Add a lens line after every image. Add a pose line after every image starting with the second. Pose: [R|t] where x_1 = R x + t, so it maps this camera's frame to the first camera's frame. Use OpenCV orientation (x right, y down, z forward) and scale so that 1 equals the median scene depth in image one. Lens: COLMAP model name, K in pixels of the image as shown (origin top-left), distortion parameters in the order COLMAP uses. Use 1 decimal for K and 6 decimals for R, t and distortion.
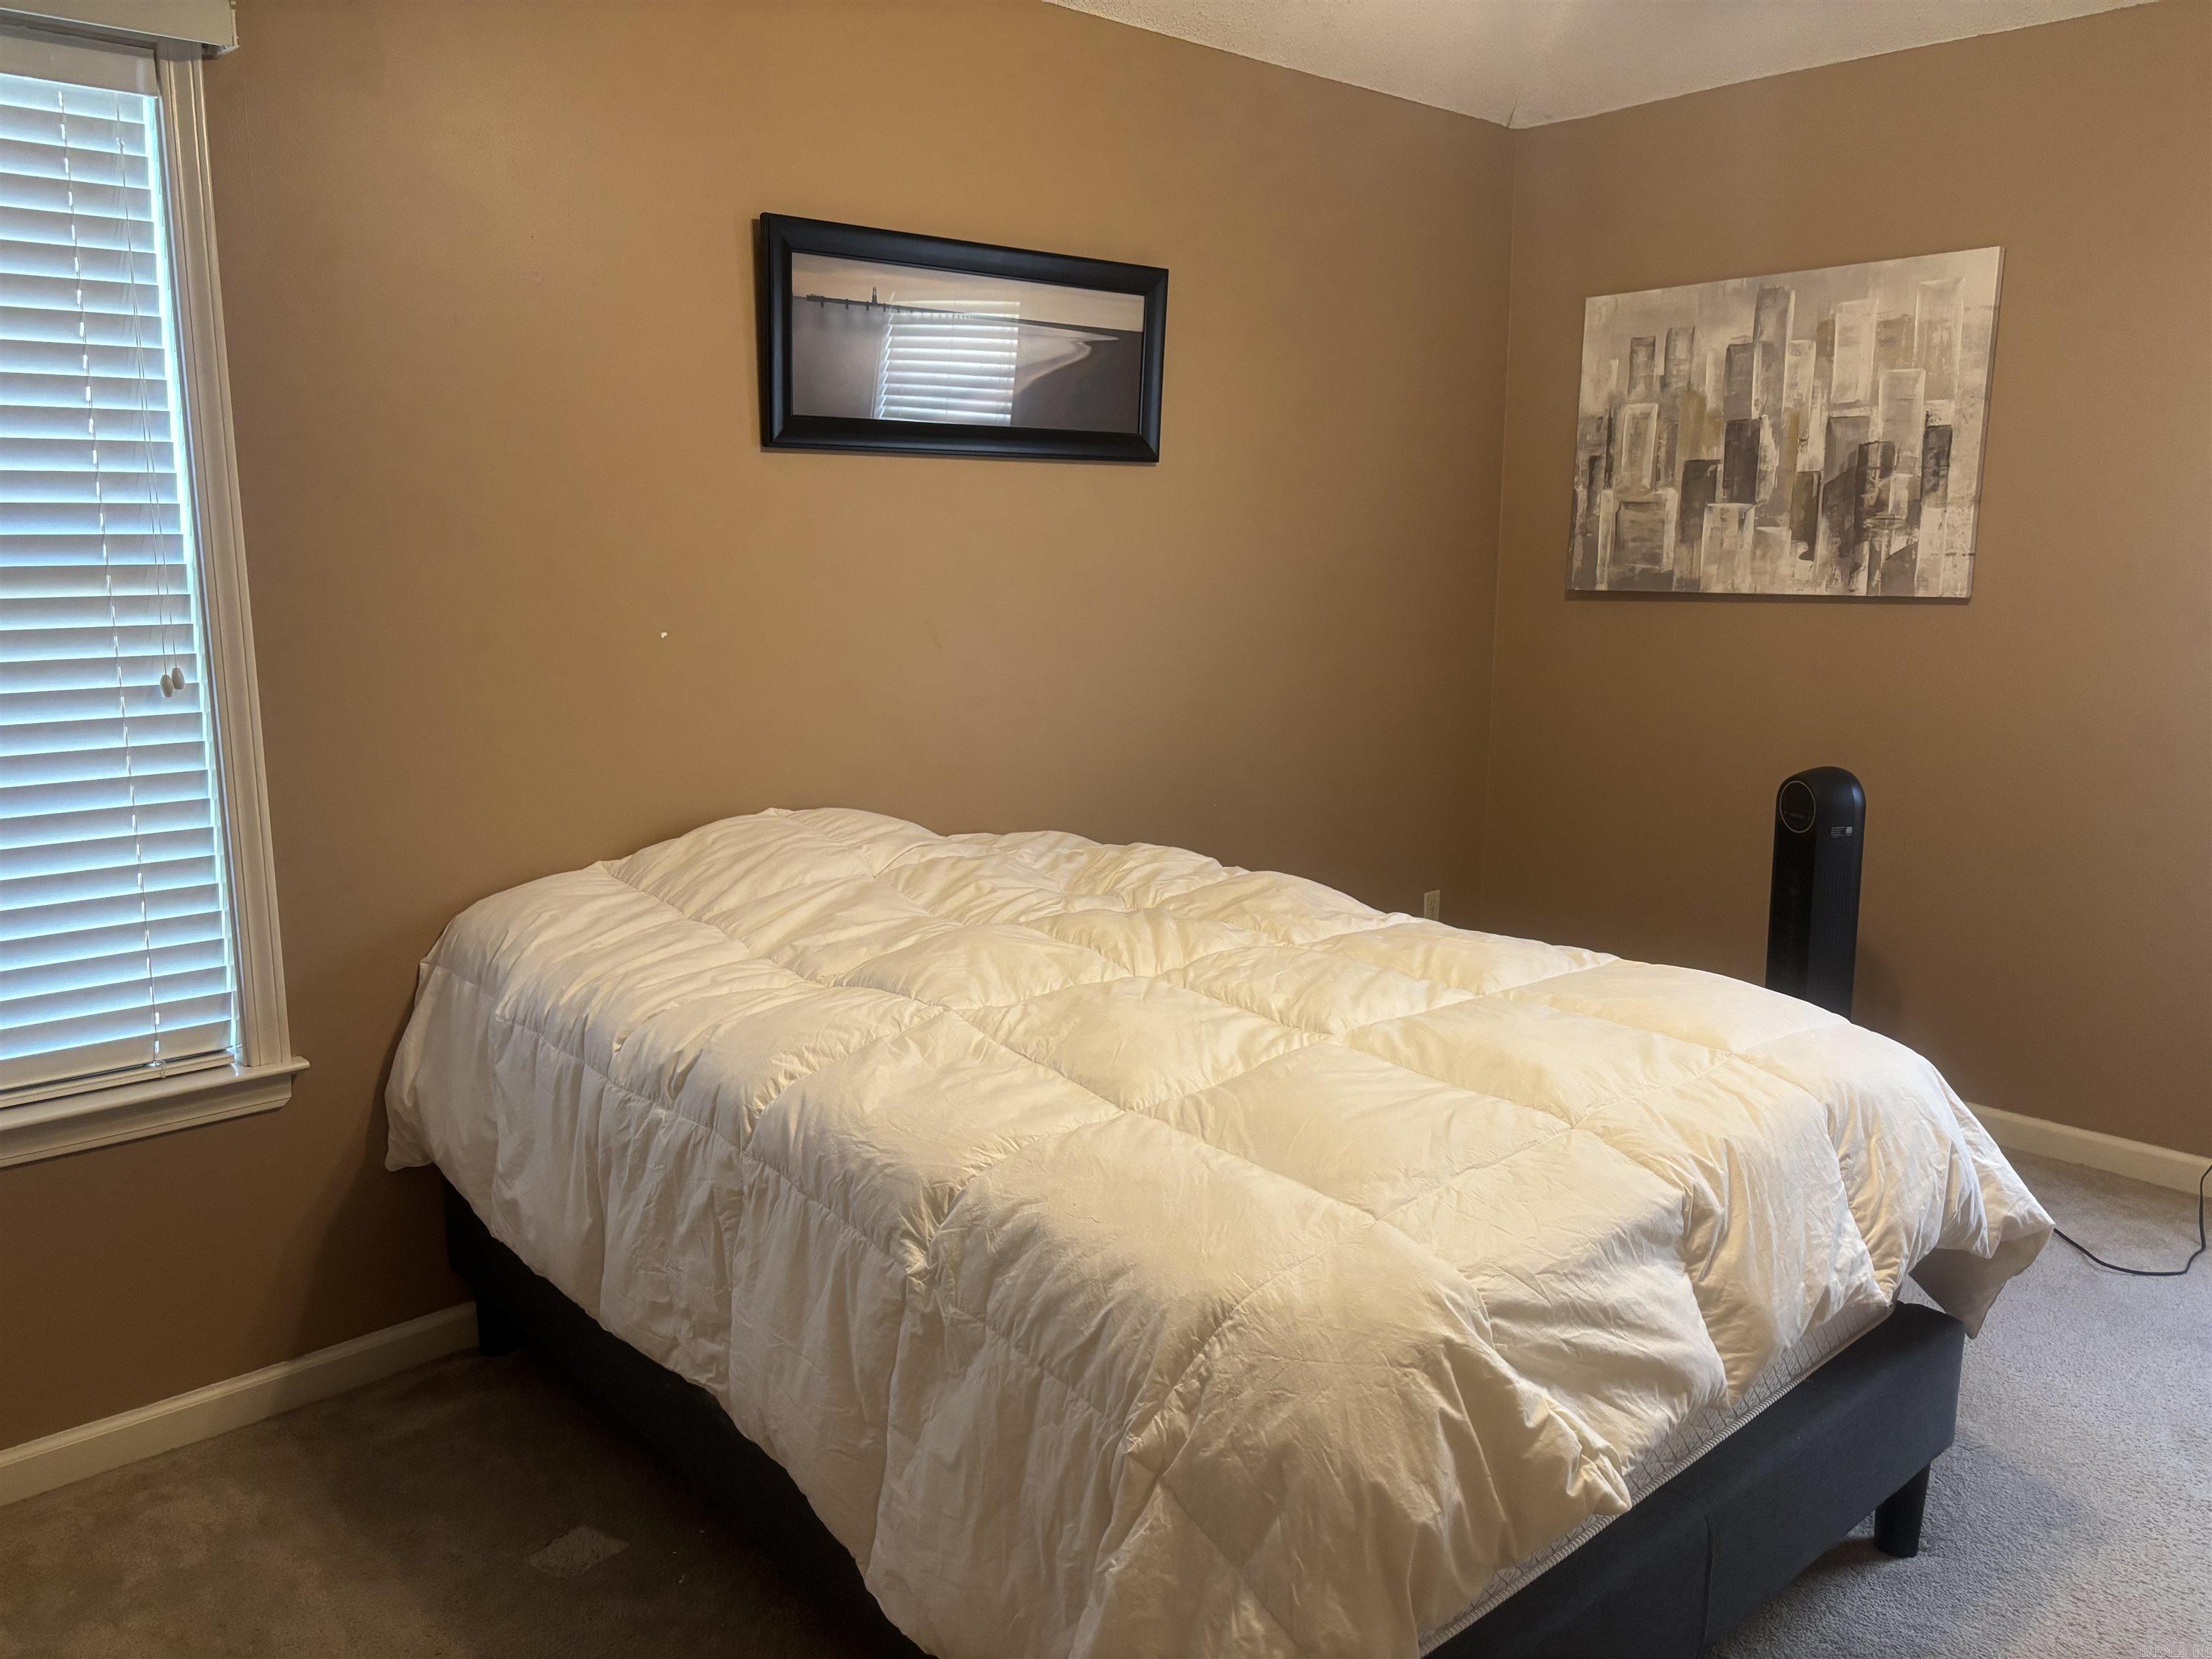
lens RADIAL K [[1655.2, 0, 1092.1], [0, 1655.2, 816.4], [0, 0, 1]] dist [0.048751, -0.047969]
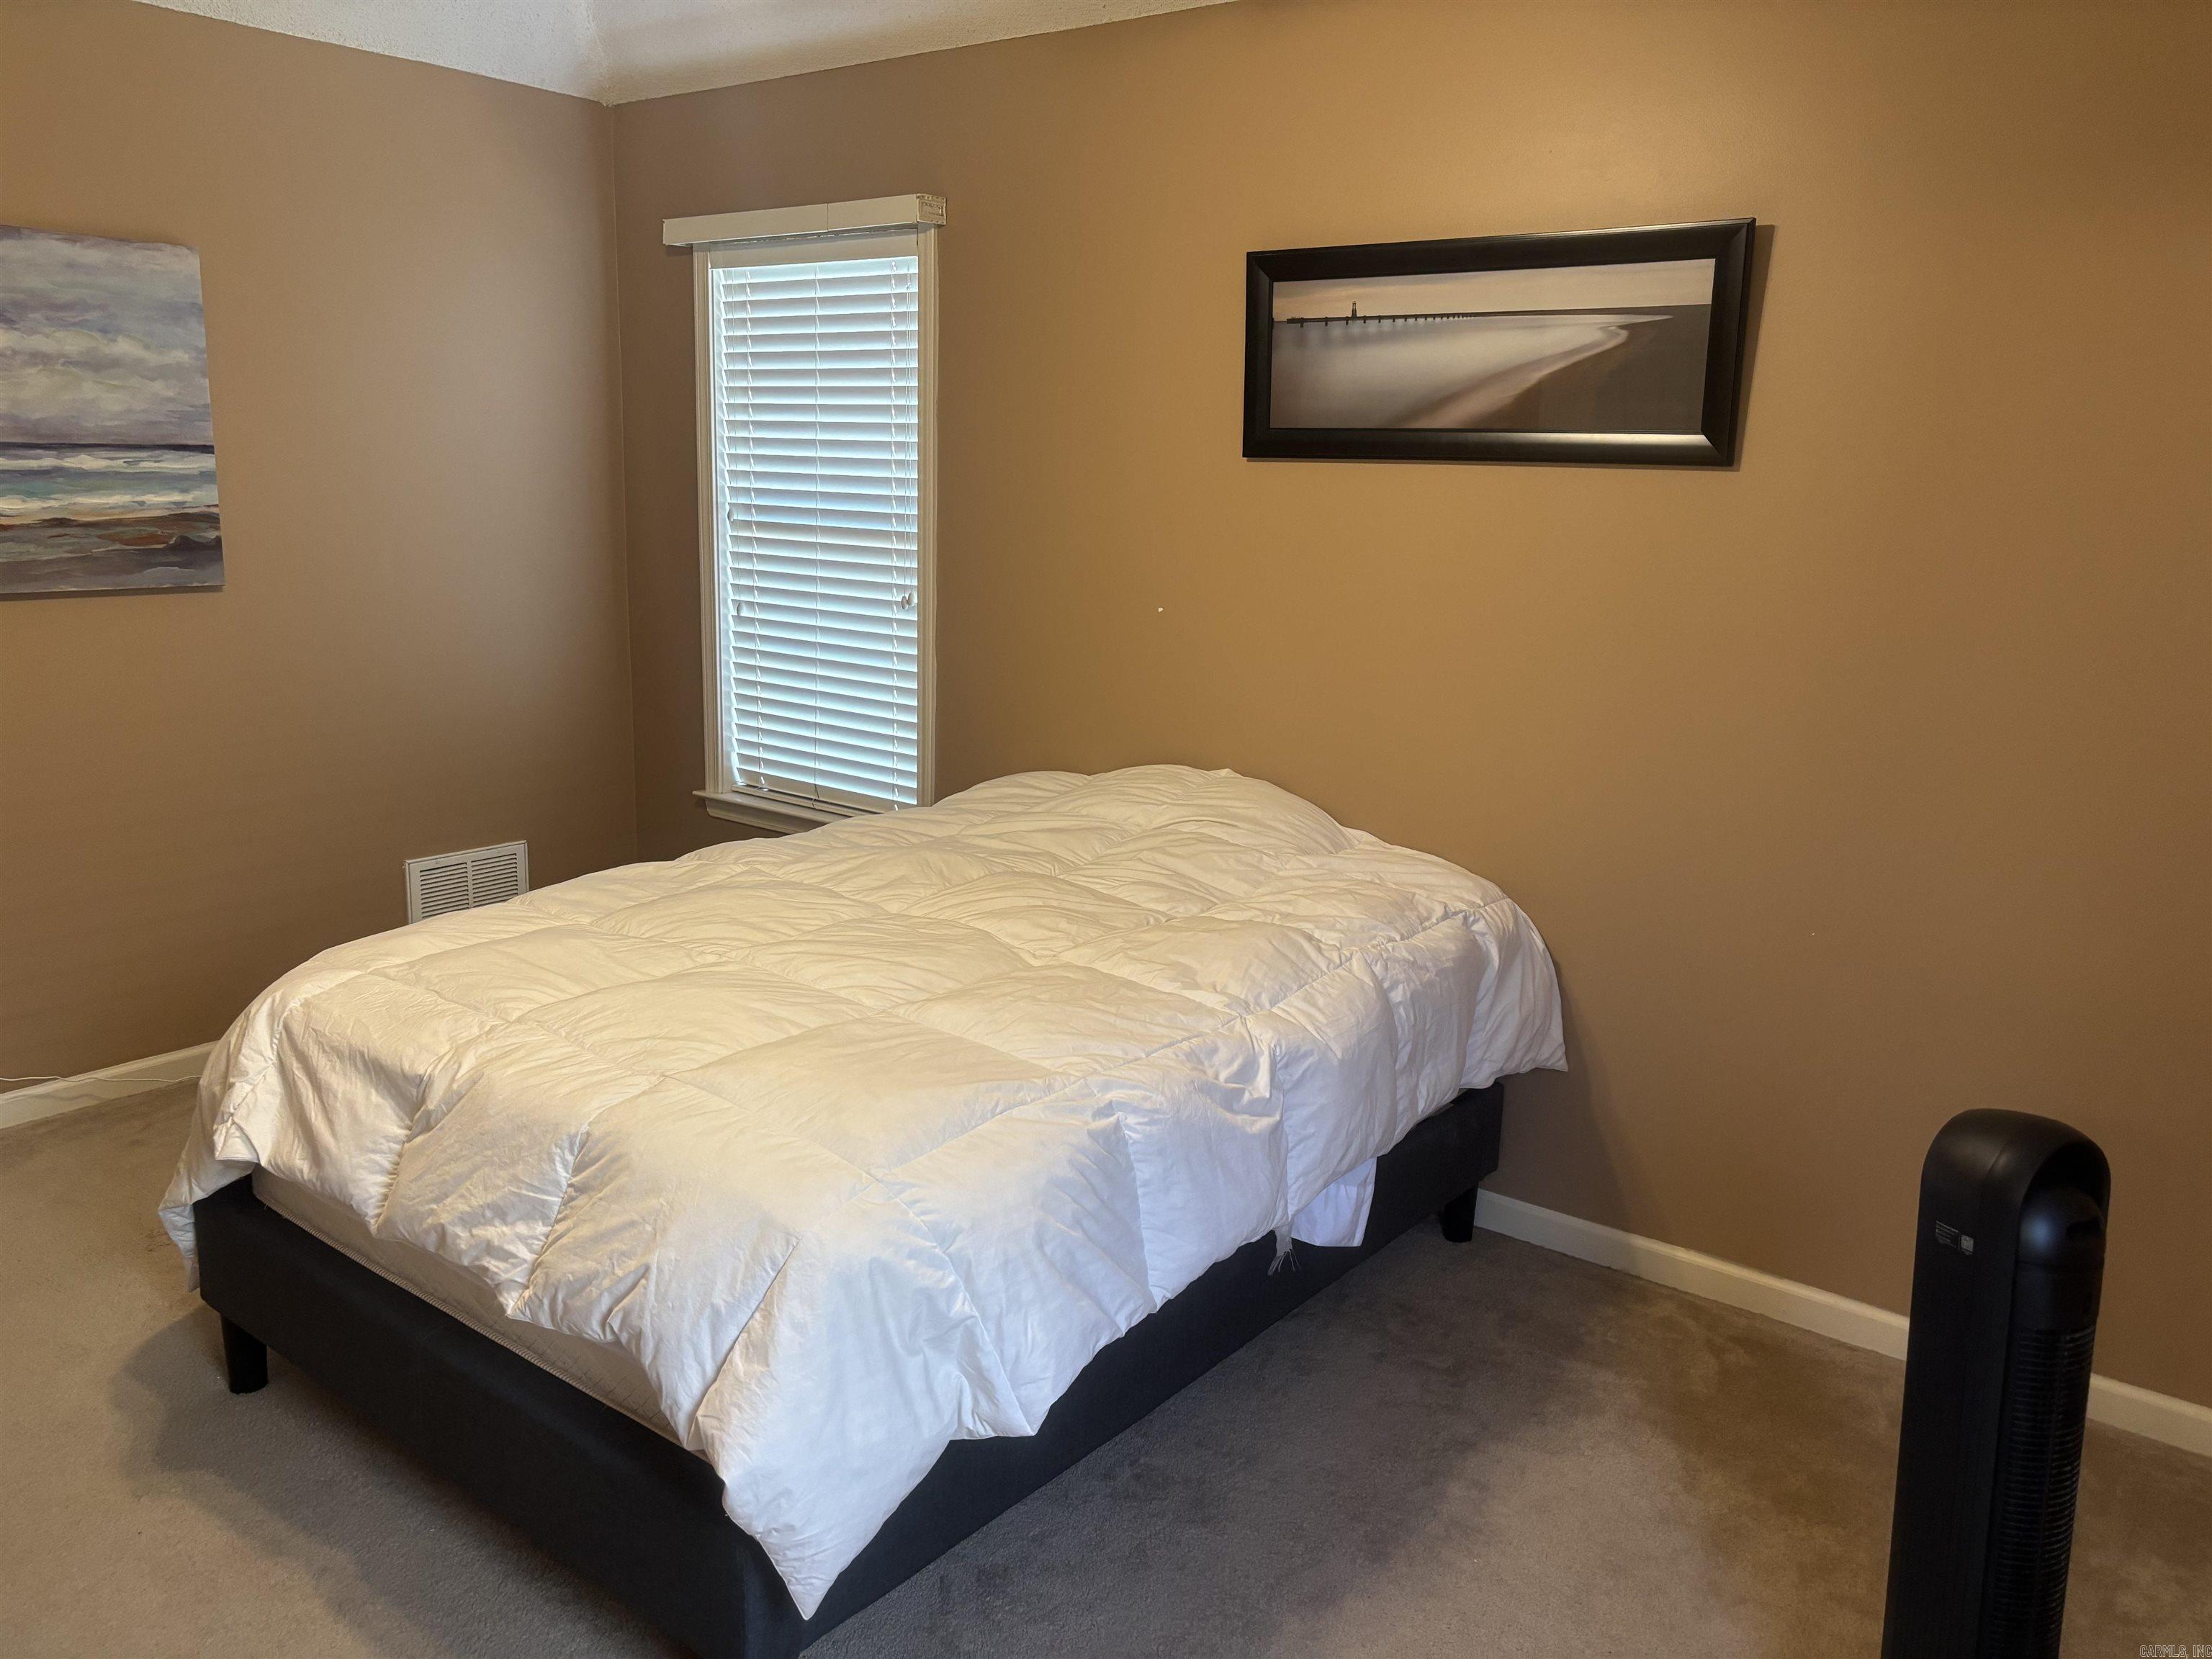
lens RADIAL K [[1655.2, 0, 1097.3], [0, 1655.2, 837.6], [0, 0, 1]] dist [0.048751, -0.047969]
pose [[0.192281, 0.229240, -0.954189, 0.921761], [-0.189308, 0.962734, 0.193145, -0.167169], [0.962907, 0.143497, 0.228513, 0.661226]]
